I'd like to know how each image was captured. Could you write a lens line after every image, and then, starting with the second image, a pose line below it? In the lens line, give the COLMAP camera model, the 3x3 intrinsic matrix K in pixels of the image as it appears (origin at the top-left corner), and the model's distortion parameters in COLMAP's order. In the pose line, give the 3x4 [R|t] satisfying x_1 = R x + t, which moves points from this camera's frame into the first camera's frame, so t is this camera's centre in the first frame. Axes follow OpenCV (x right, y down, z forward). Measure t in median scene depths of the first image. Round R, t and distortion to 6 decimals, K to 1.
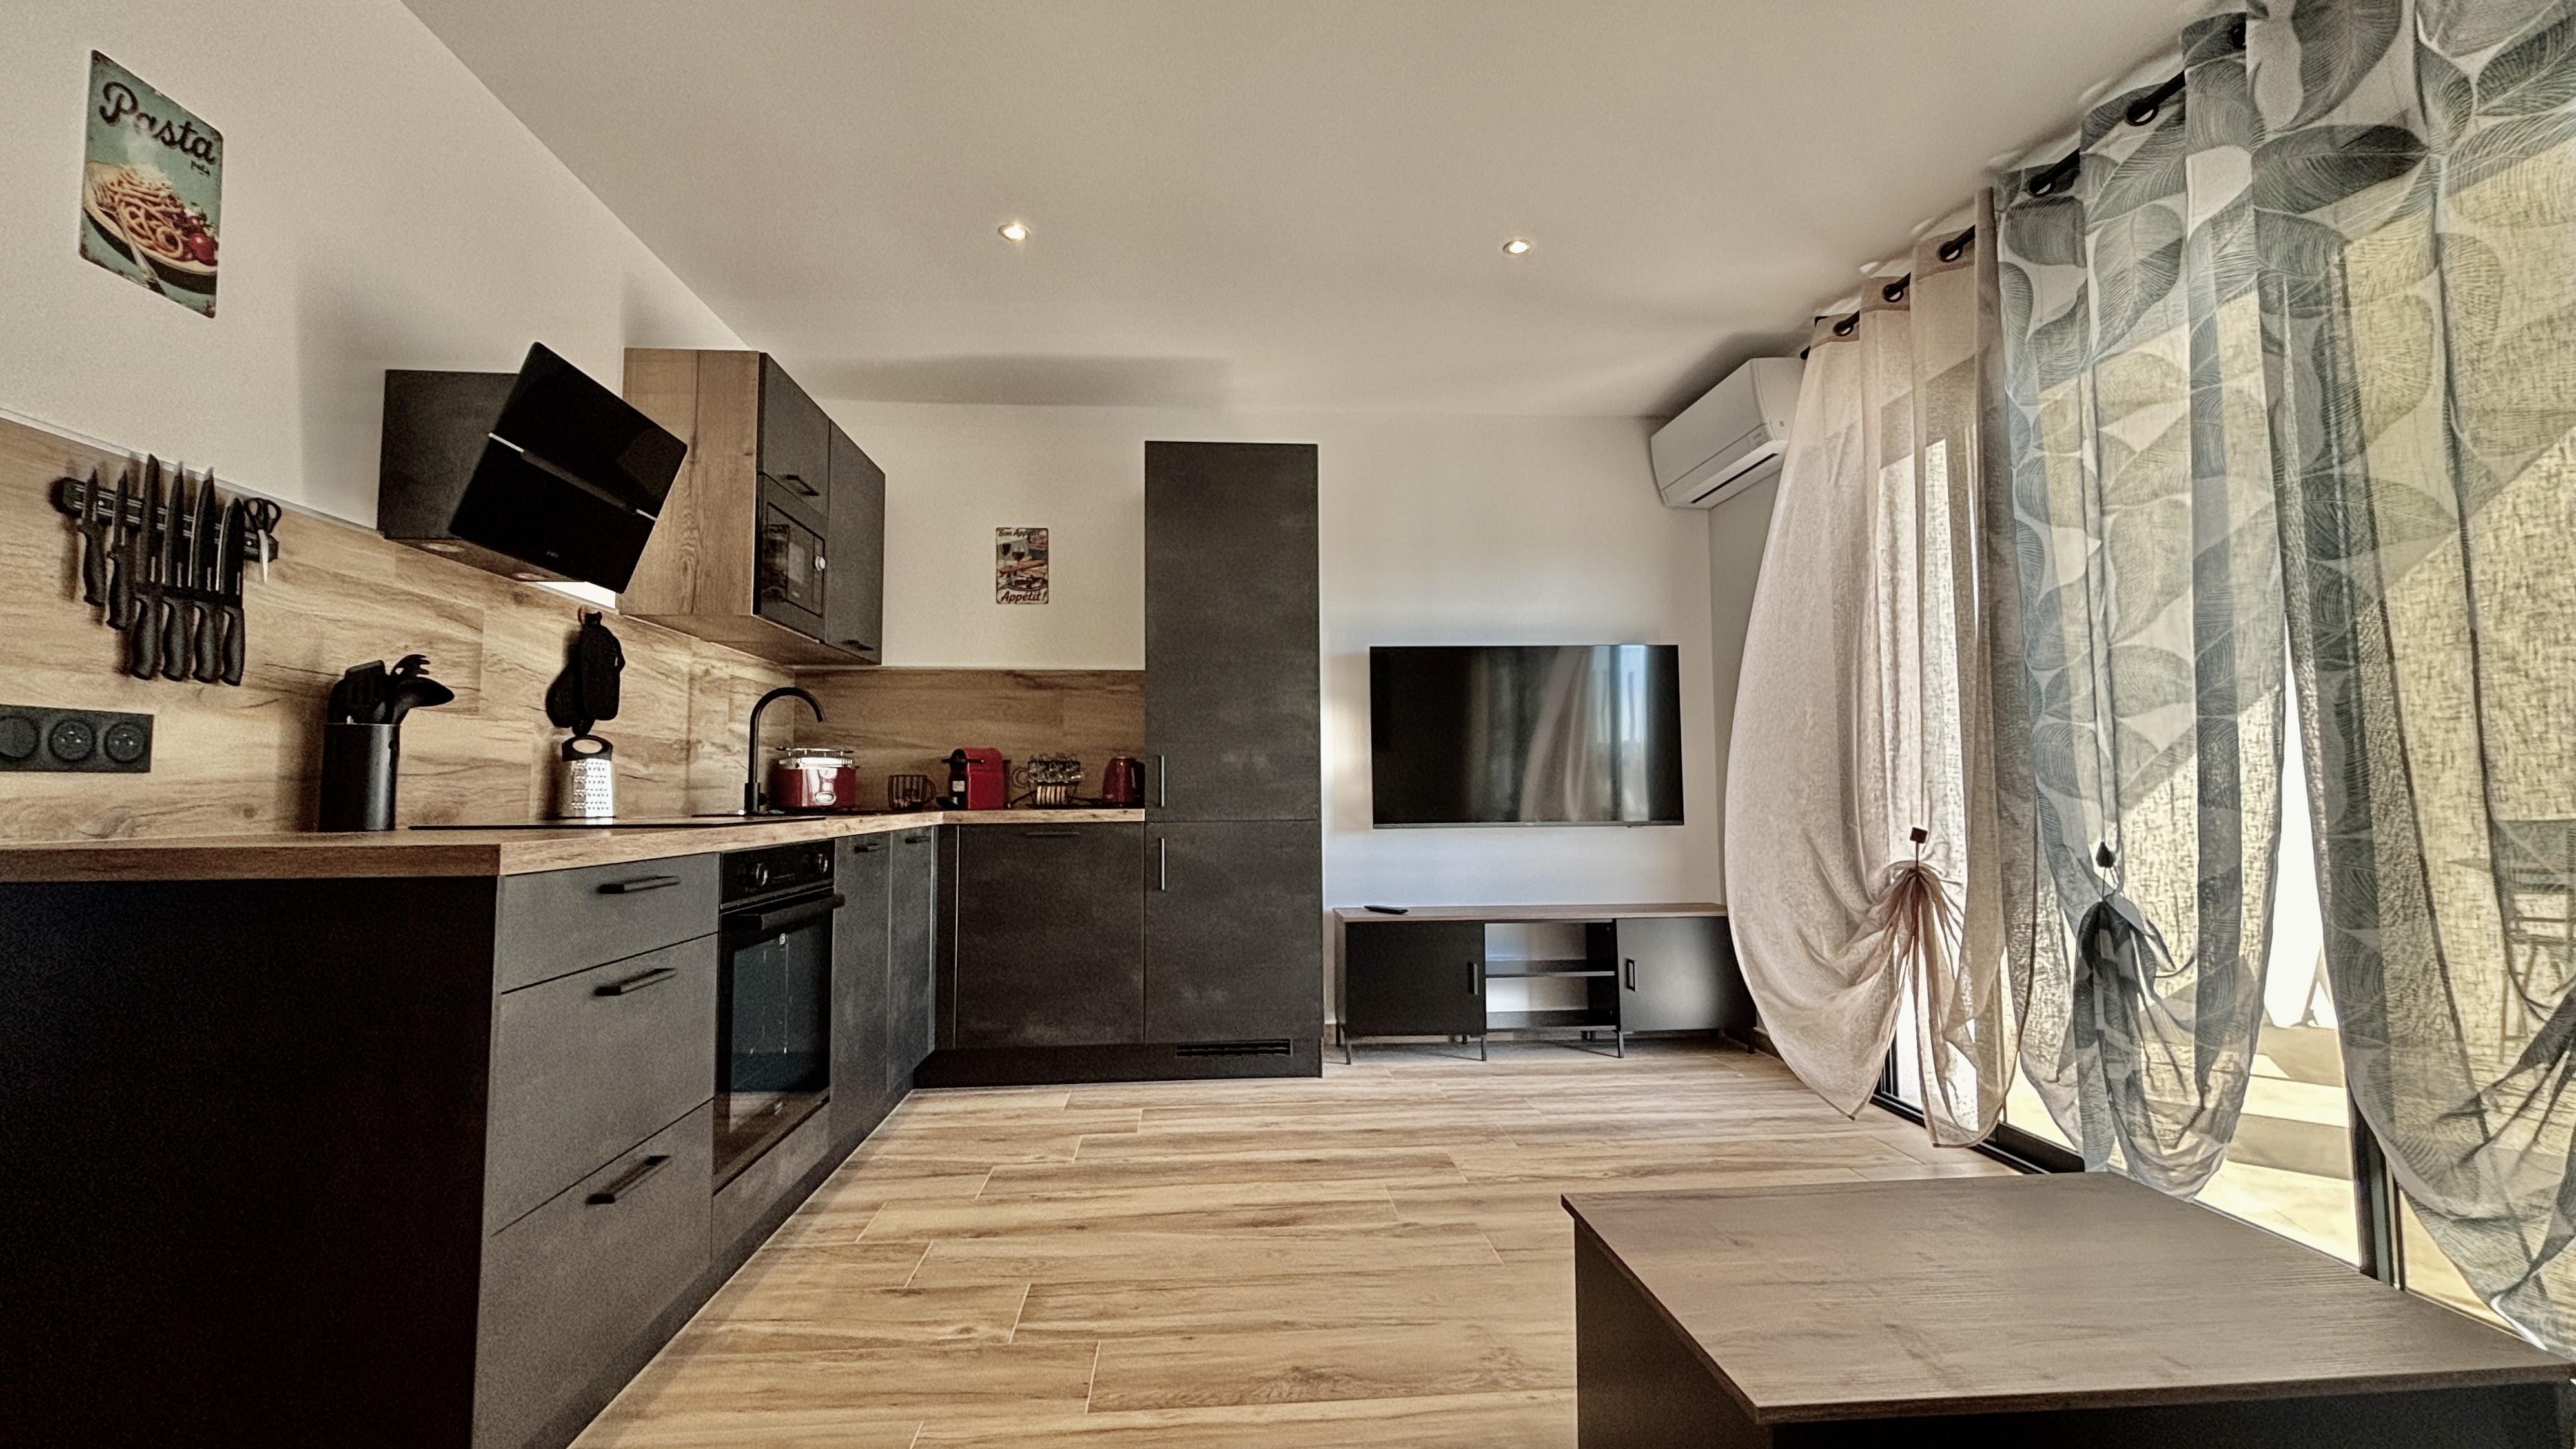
lens RADIAL K [[1048.5, 0, 1282.2], [0, 1048.5, 727.7], [0, 0, 1]] dist [-0.003659, -0.001082]
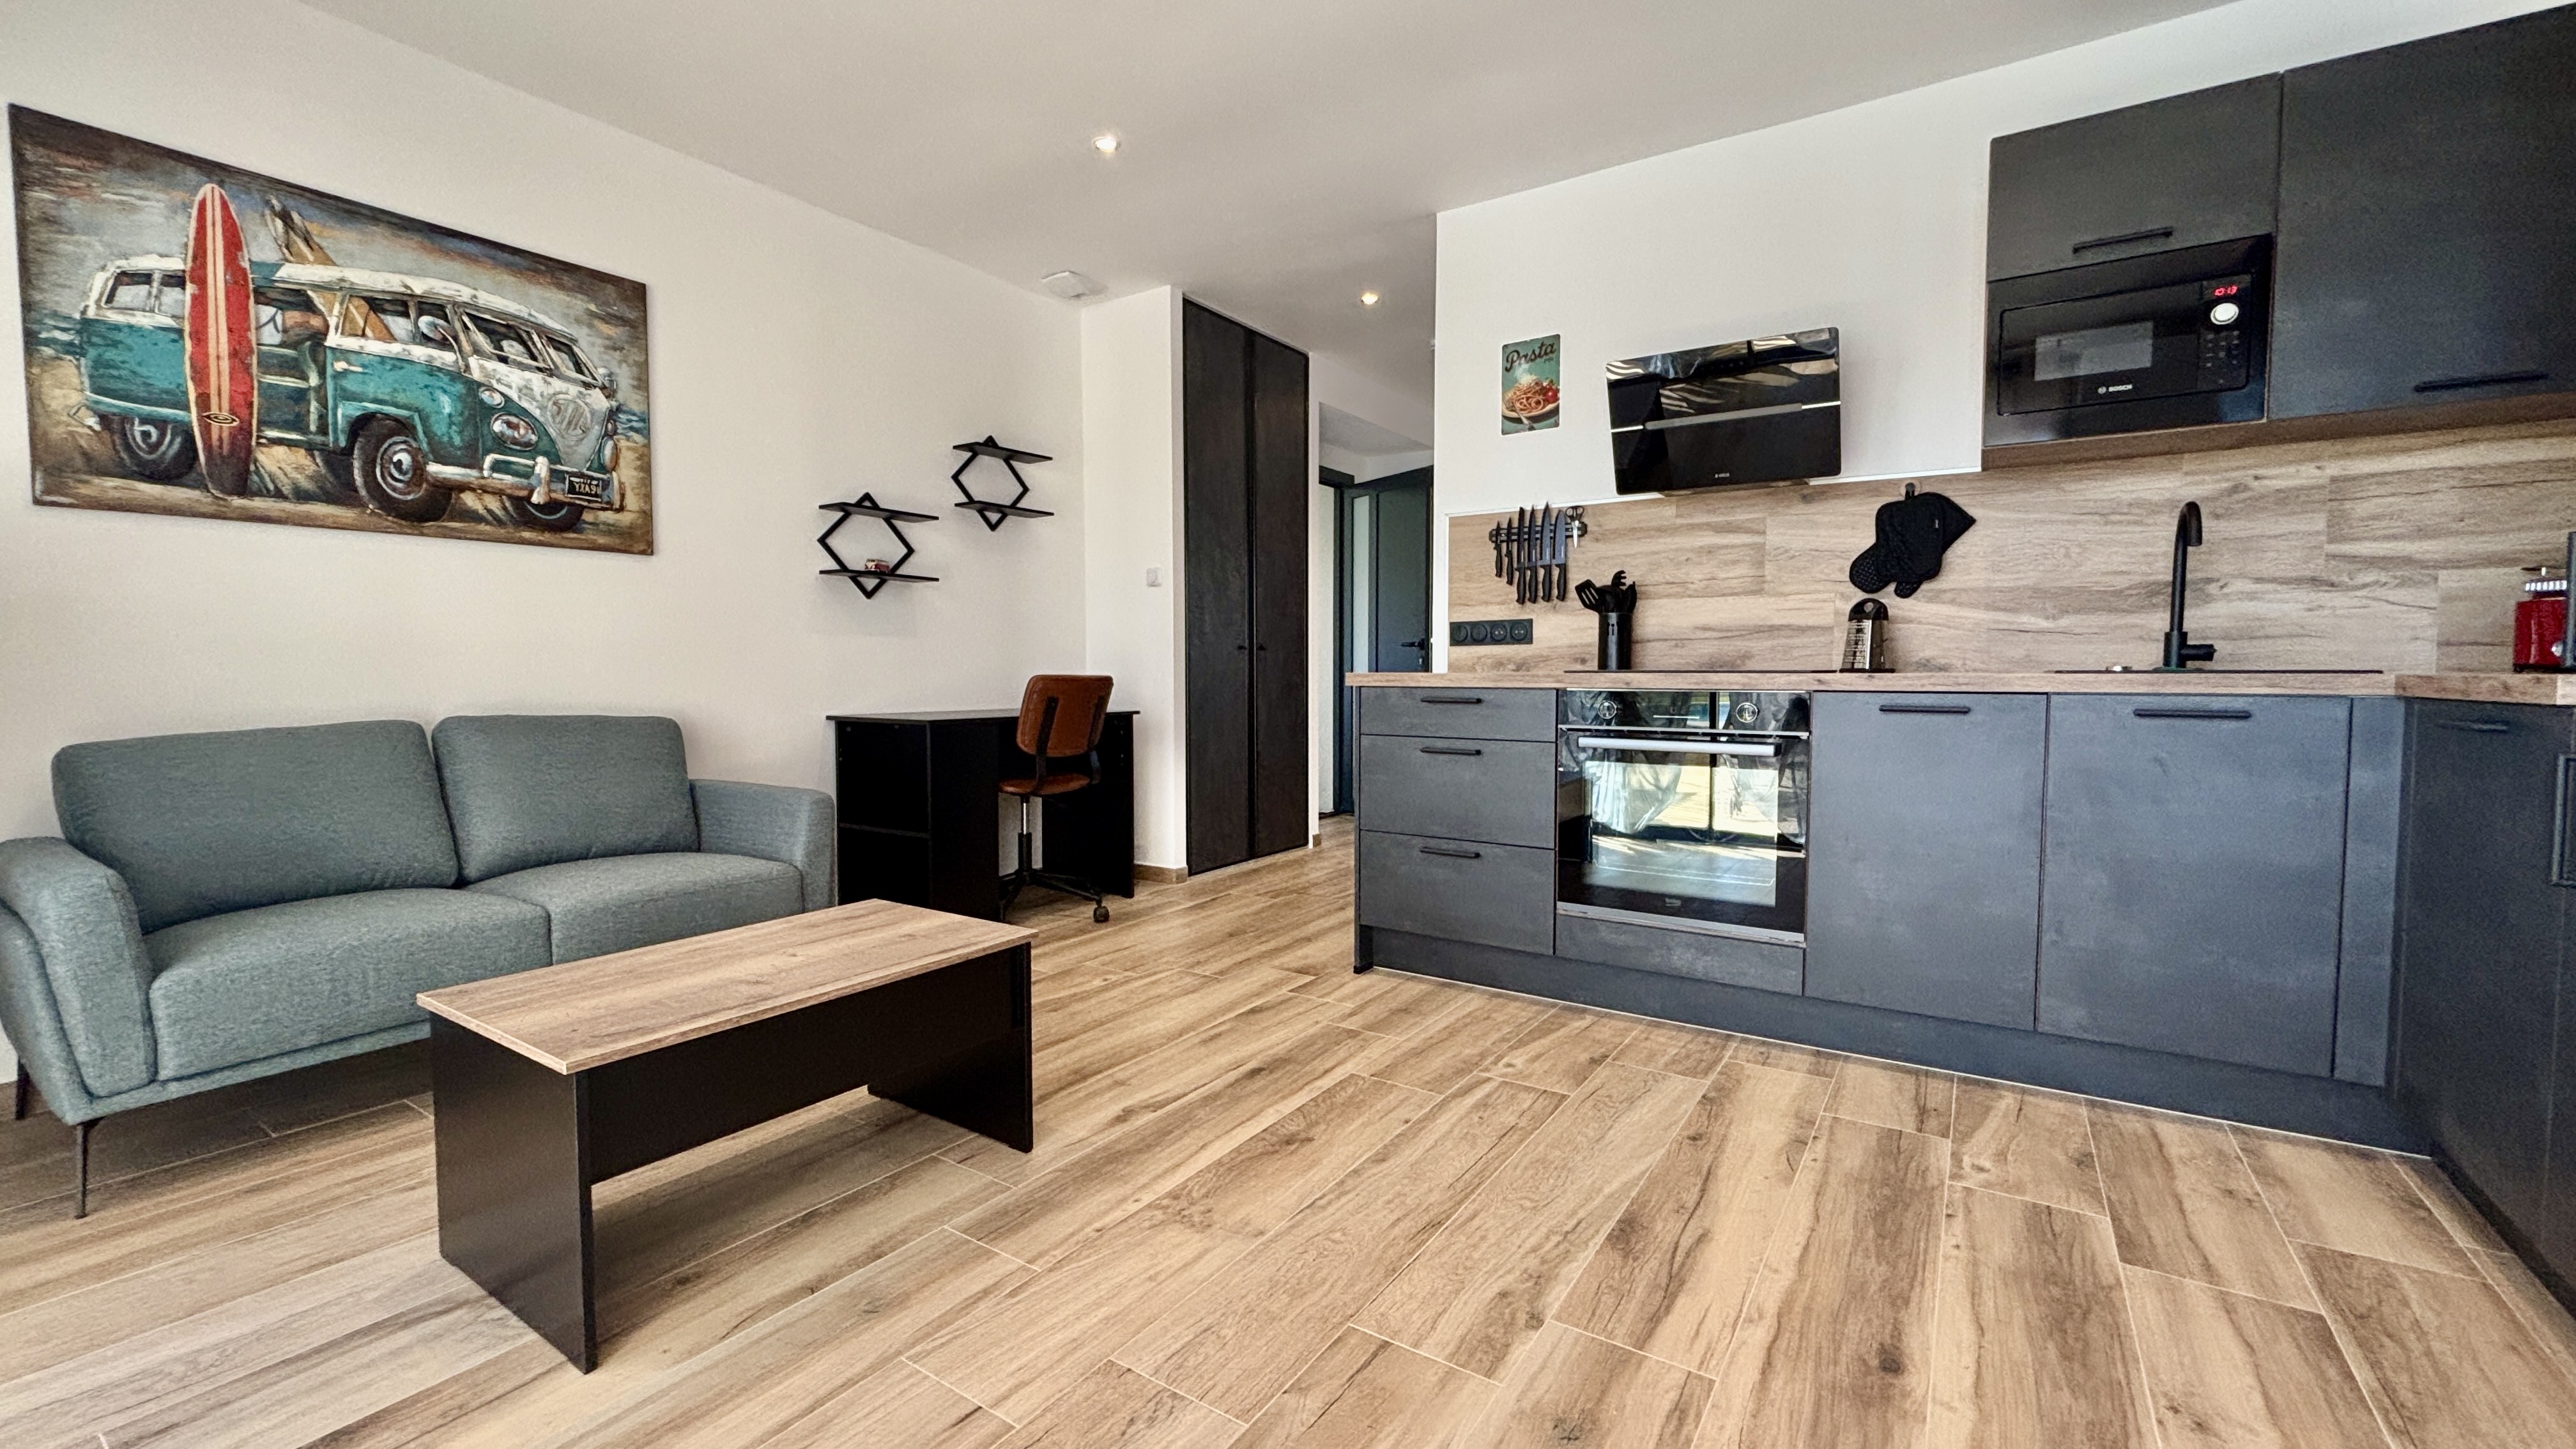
lens RADIAL K [[1048.4, 0, 1284.6], [0, 1048.4, 723.5], [0, 0, 1]] dist [-0.003659, -0.001082]
pose [[-0.619020, 0.044881, -0.784092, 0.740162], [0.053400, 0.998461, 0.014994, 0.107035], [0.783557, -0.032589, -0.620464, 1.377831]]
